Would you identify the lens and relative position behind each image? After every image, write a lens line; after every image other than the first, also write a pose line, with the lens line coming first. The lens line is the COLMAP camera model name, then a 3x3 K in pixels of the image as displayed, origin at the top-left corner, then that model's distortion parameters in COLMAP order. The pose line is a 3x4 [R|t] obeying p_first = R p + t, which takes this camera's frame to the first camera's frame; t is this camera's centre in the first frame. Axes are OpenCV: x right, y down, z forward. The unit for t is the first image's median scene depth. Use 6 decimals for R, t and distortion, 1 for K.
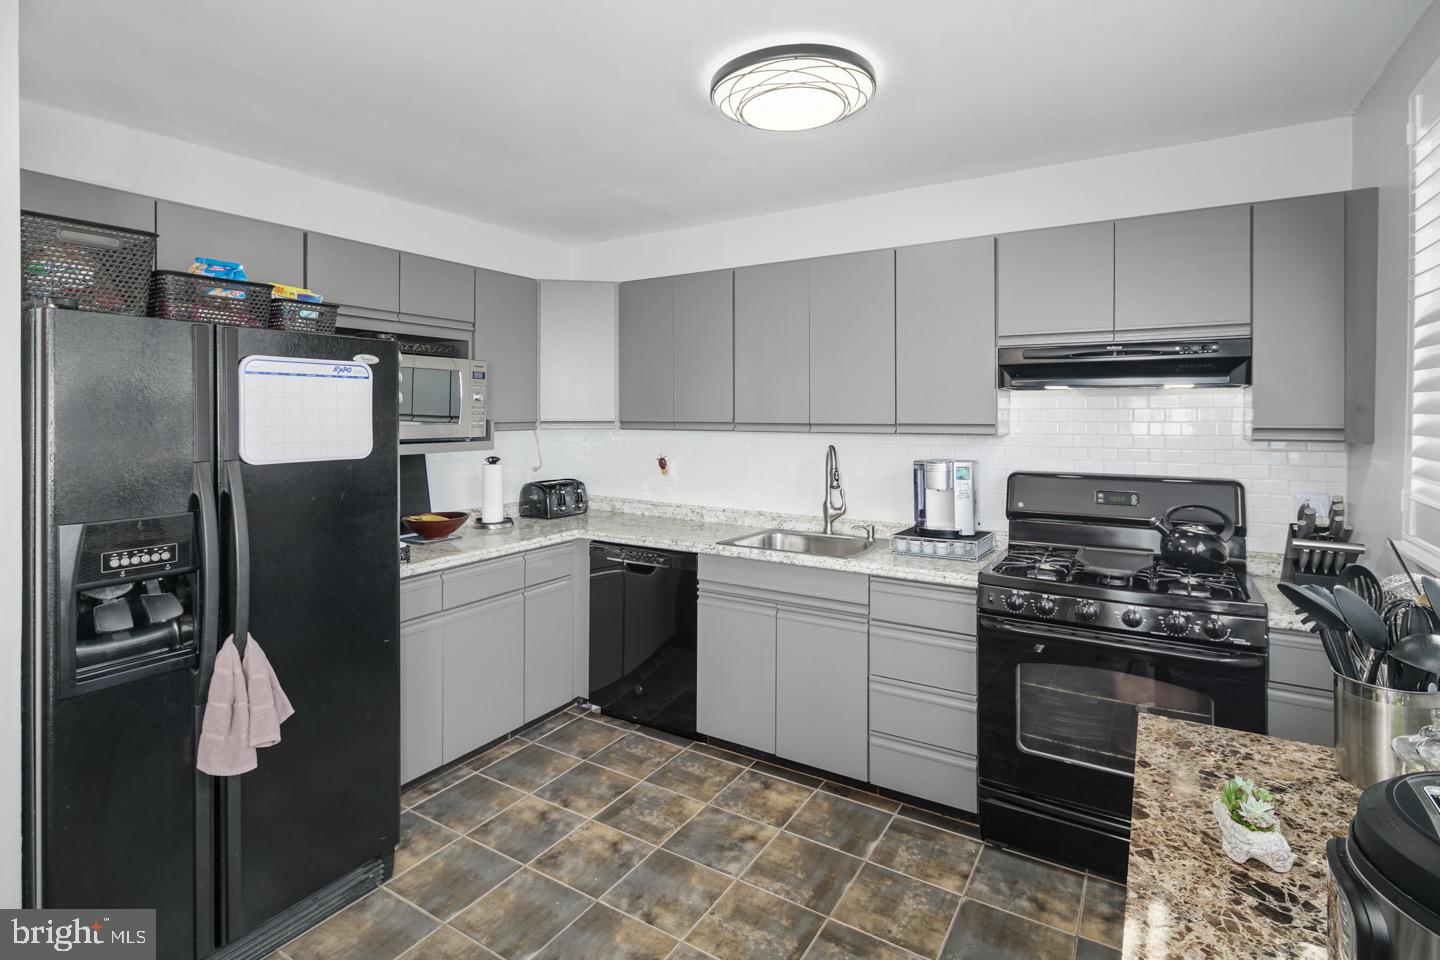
lens RADIAL K [[701.6, 0, 697.1], [0, 701.6, 411.6], [0, 0, 1]] dist [0.007108, -0.004059]
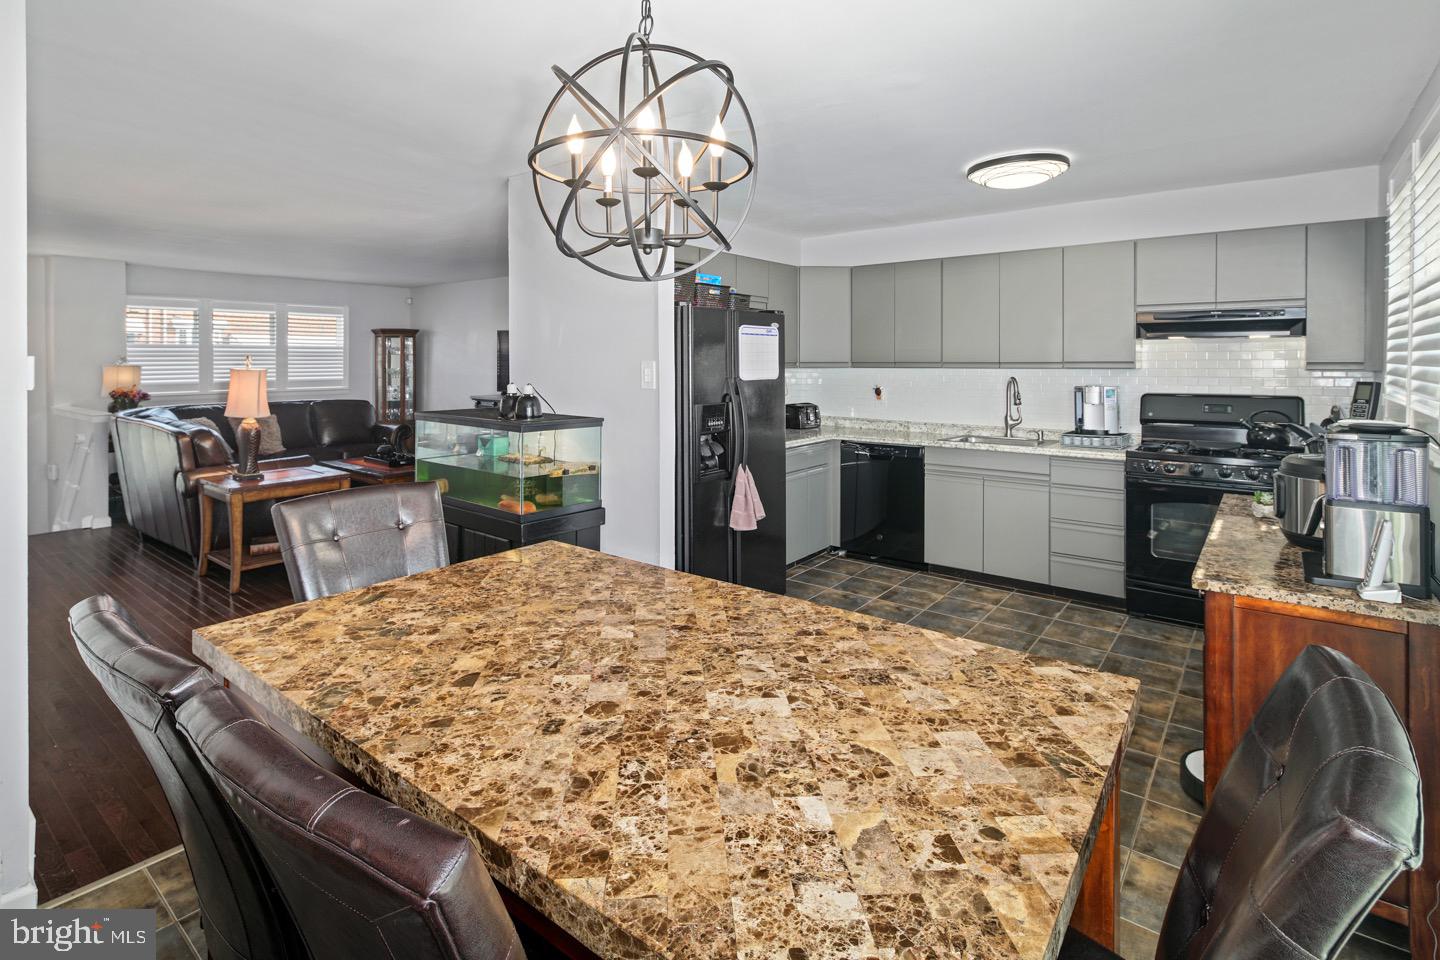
lens RADIAL K [[701.6, 0, 696.2], [0, 701.6, 367.8], [0, 0, 1]] dist [0.007108, -0.004059]
pose [[0.993818, -0.002096, -0.111005, -0.350212], [0.003391, 0.999928, 0.011477, 0.010223], [0.110973, -0.011783, 0.993754, -0.627004]]
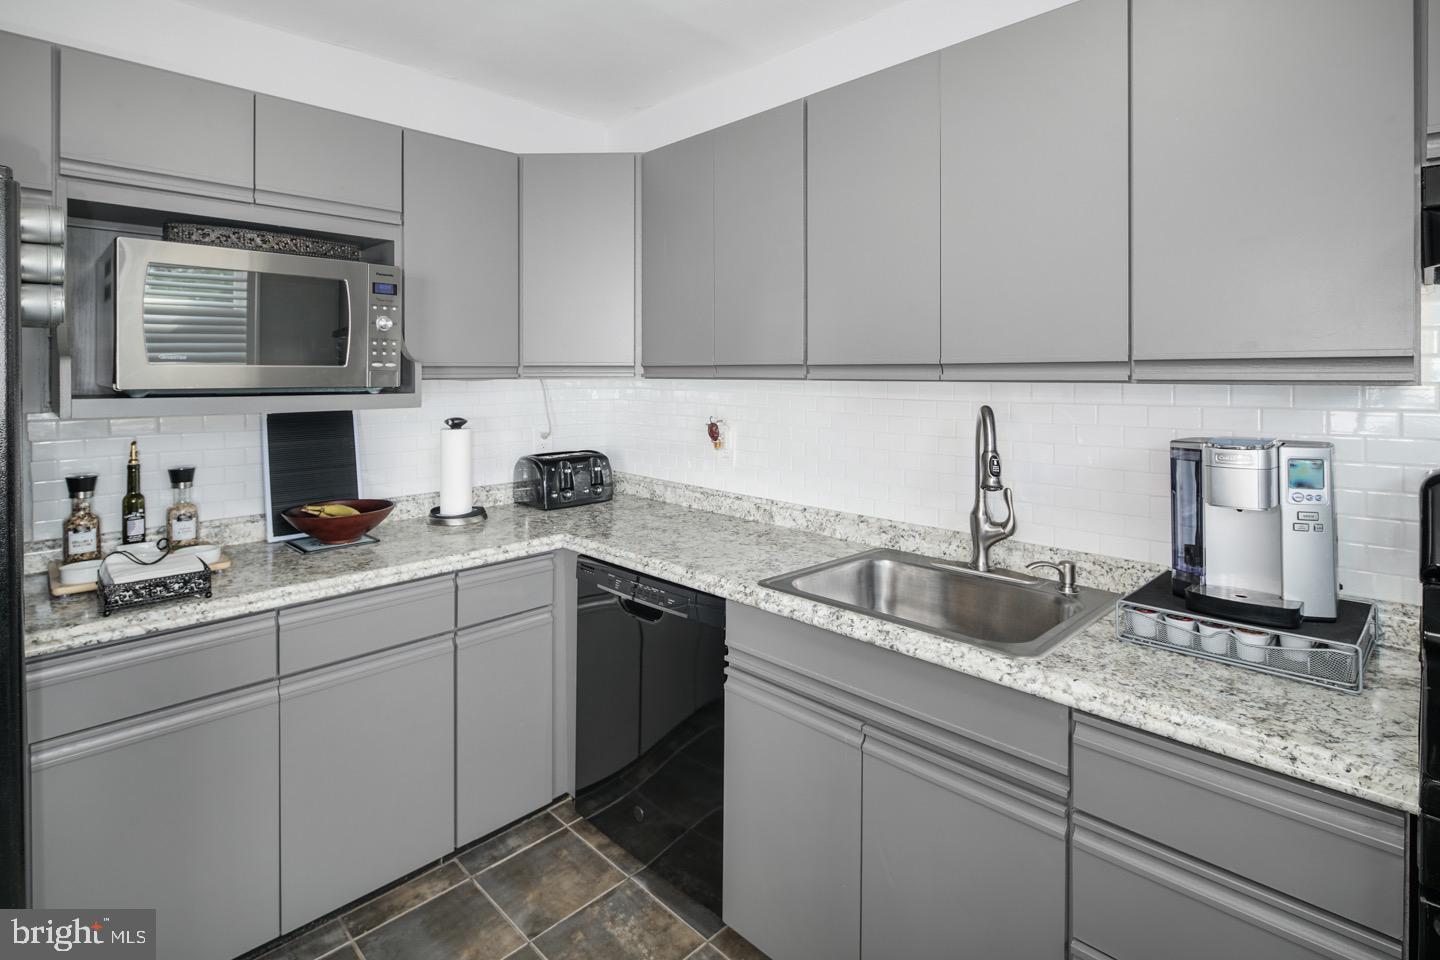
lens RADIAL K [[701.6, 0, 692.6], [0, 701.6, 376.4], [0, 0, 1]] dist [0.007108, -0.004059]
pose [[0.973897, 0.001279, -0.226985, 0.108556], [0.000127, 0.999981, 0.006177, 0.025347], [0.226989, -0.006044, 0.973879, 0.490211]]
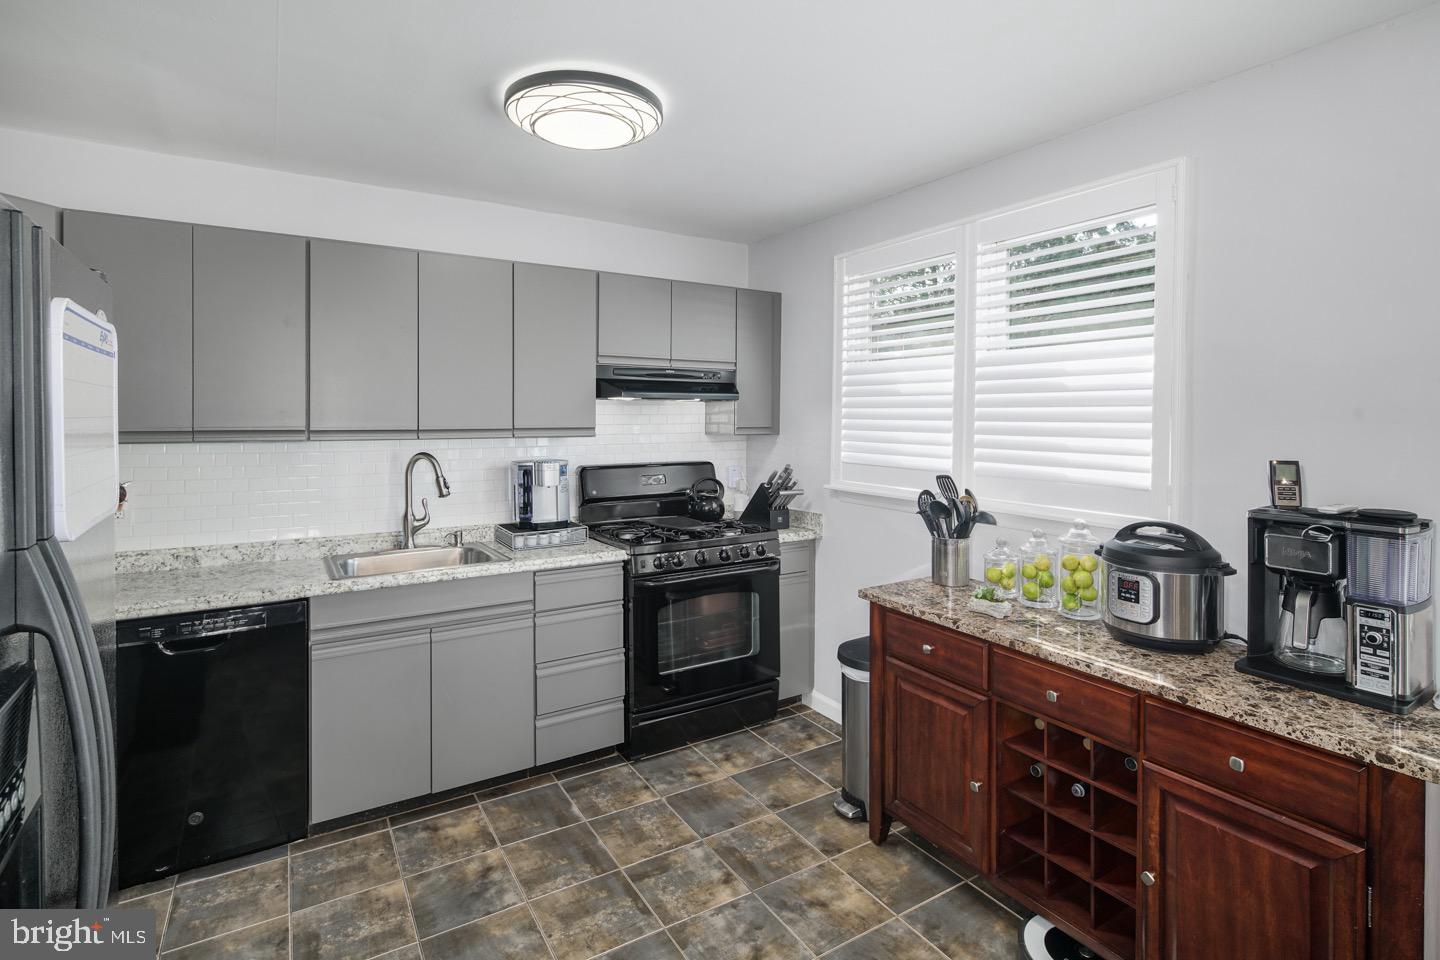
lens RADIAL K [[701.6, 0, 703.9], [0, 701.6, 419.3], [0, 0, 1]] dist [0.007108, -0.004059]
pose [[0.442355, -0.003277, 0.896834, -0.547602], [-0.003653, 0.999978, 0.005456, -0.003236], [-0.896833, -0.005689, 0.442333, 0.280137]]
